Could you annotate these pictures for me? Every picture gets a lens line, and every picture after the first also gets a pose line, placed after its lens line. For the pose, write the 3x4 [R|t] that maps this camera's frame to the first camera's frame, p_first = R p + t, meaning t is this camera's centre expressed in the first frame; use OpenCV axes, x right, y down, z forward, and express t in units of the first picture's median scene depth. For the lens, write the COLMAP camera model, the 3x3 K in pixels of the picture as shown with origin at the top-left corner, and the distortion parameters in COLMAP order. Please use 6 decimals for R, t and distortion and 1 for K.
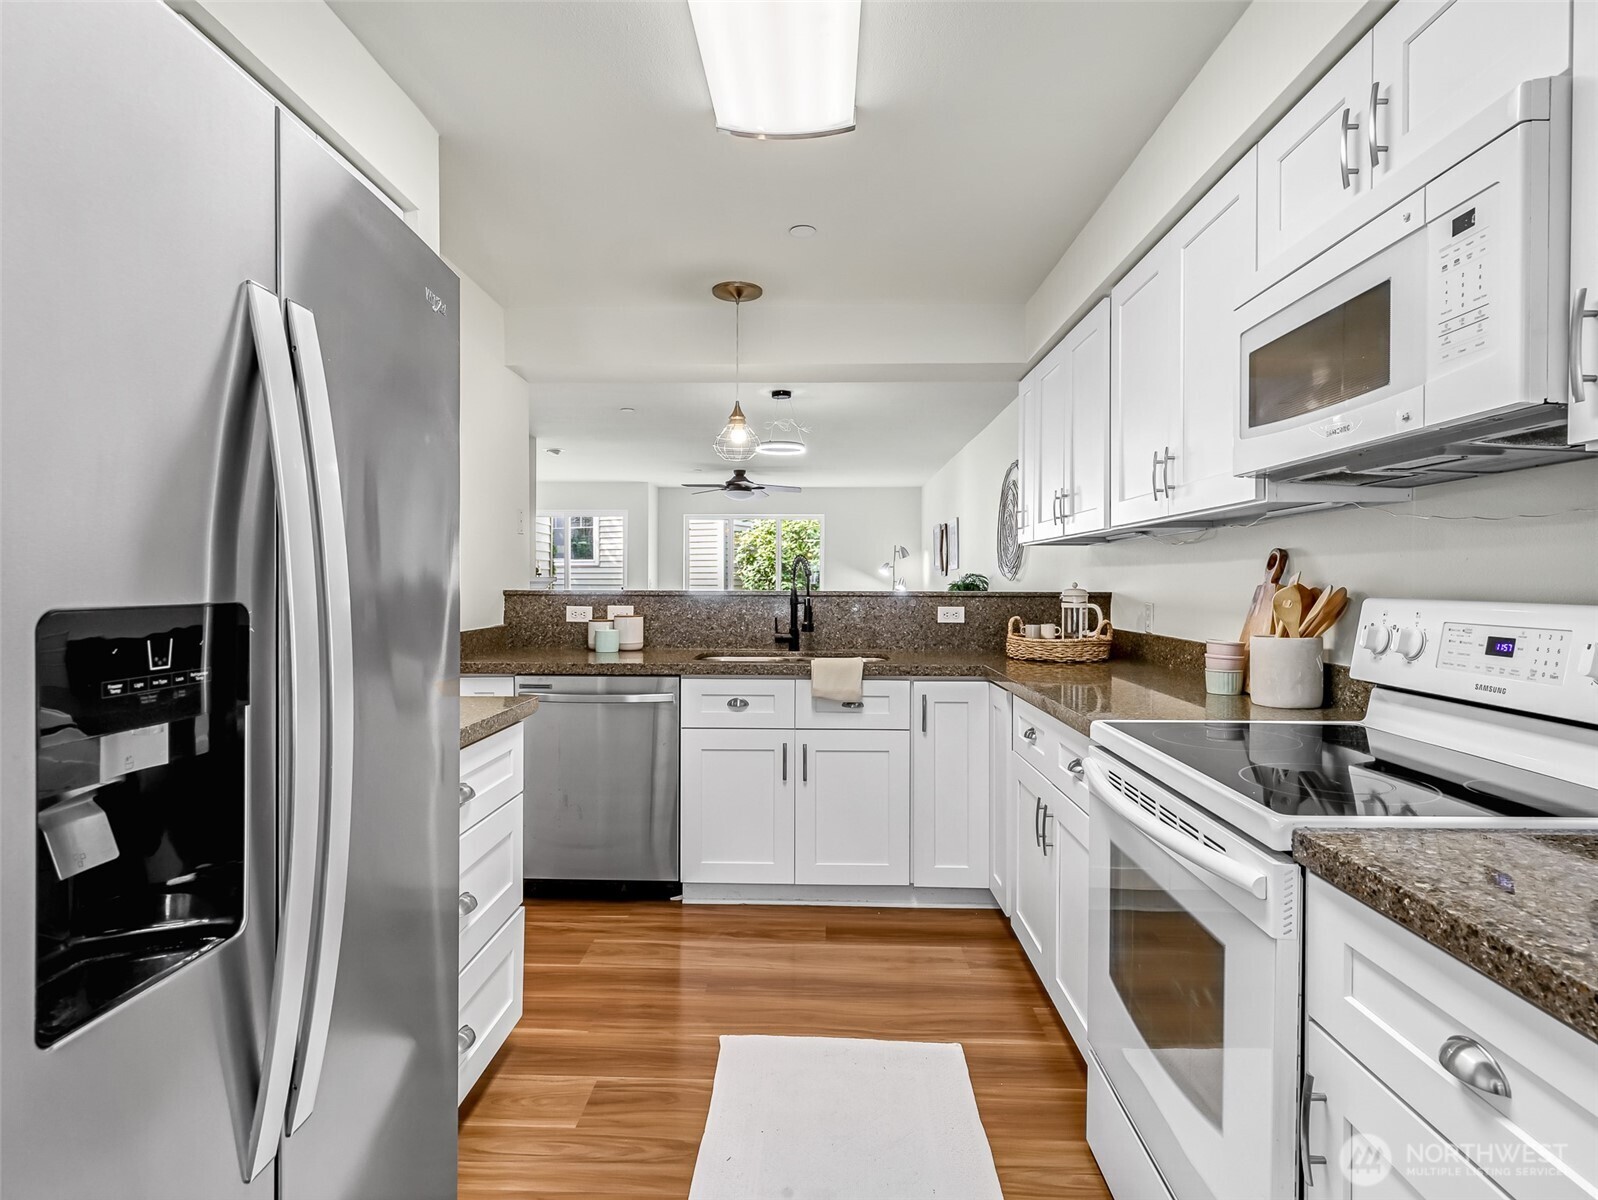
lens RADIAL K [[879.4, 0, 799.9], [0, 879.4, 589.9], [0, 0, 1]] dist [-0.002081, -0.000428]
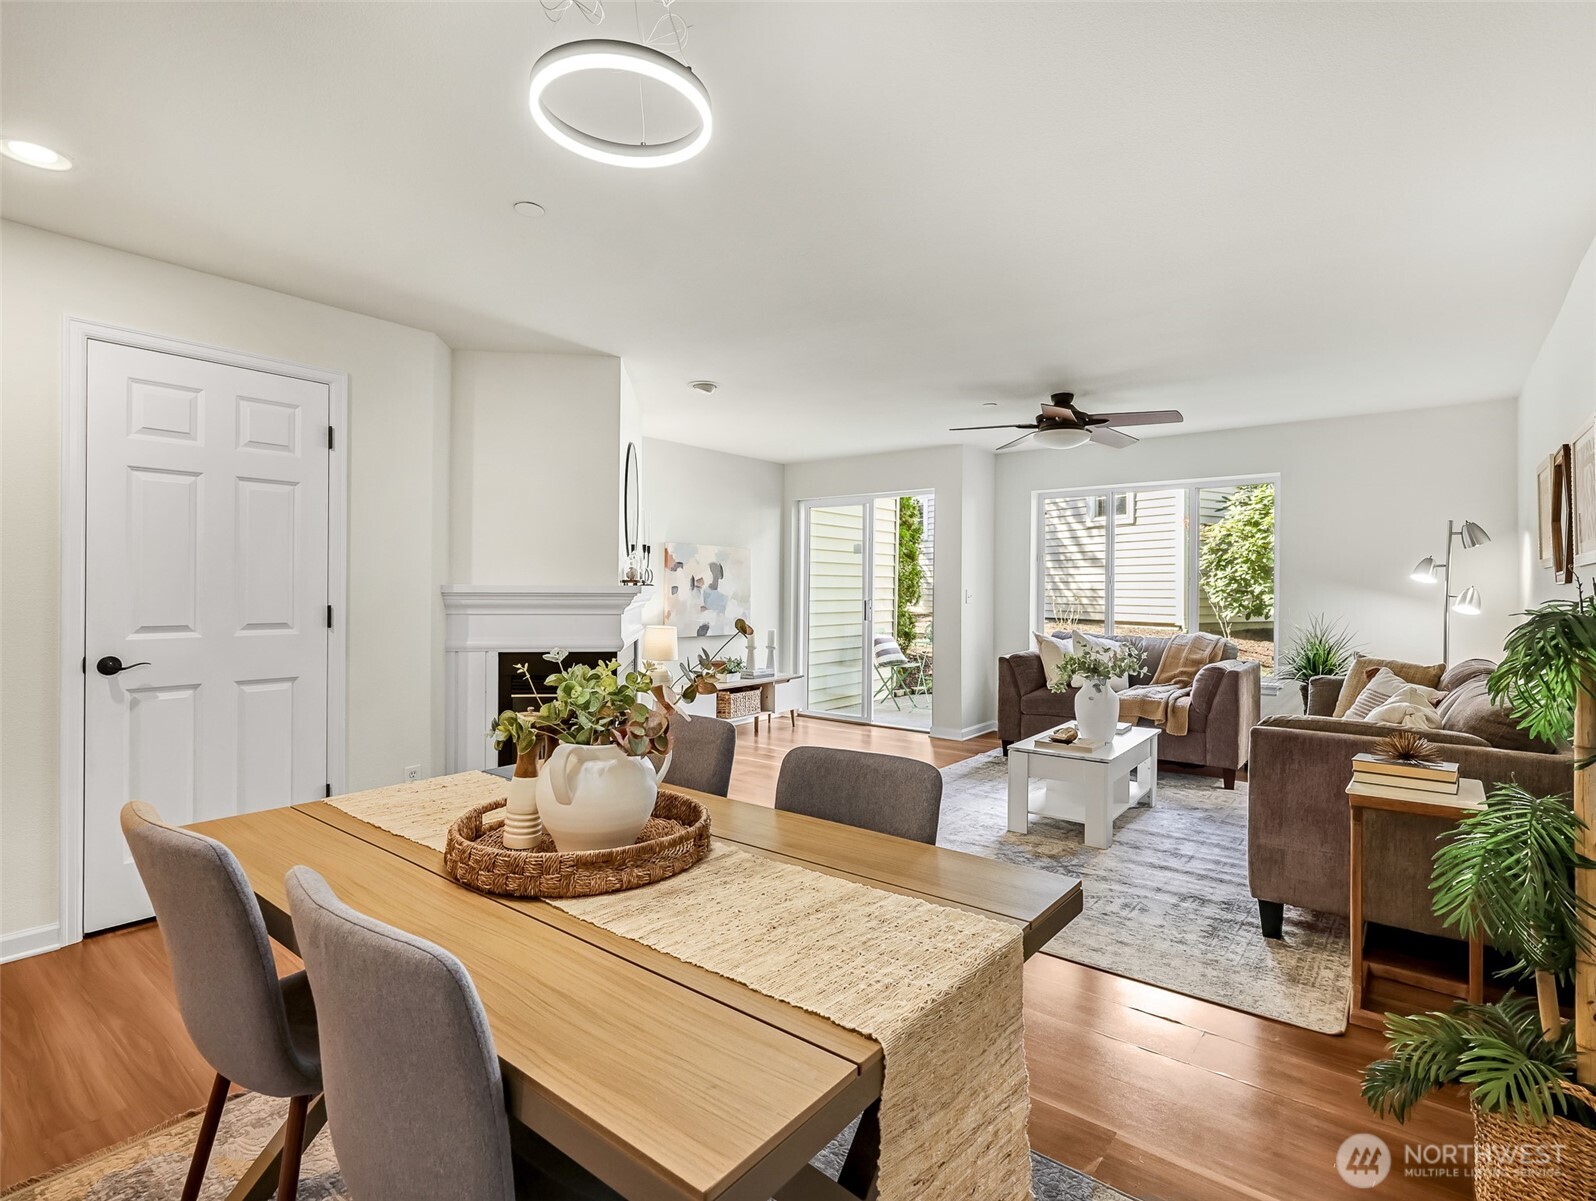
lens RADIAL K [[810.8, 0, 805.2], [0, 810.8, 590.1], [0, 0, 1]] dist [-0.004119, -0.000340]
pose [[0.808928, -0.000499, -0.587907, 0.247015], [-0.006464, 0.999932, -0.009743, -0.018368], [0.587872, 0.011682, 0.808870, 1.251771]]
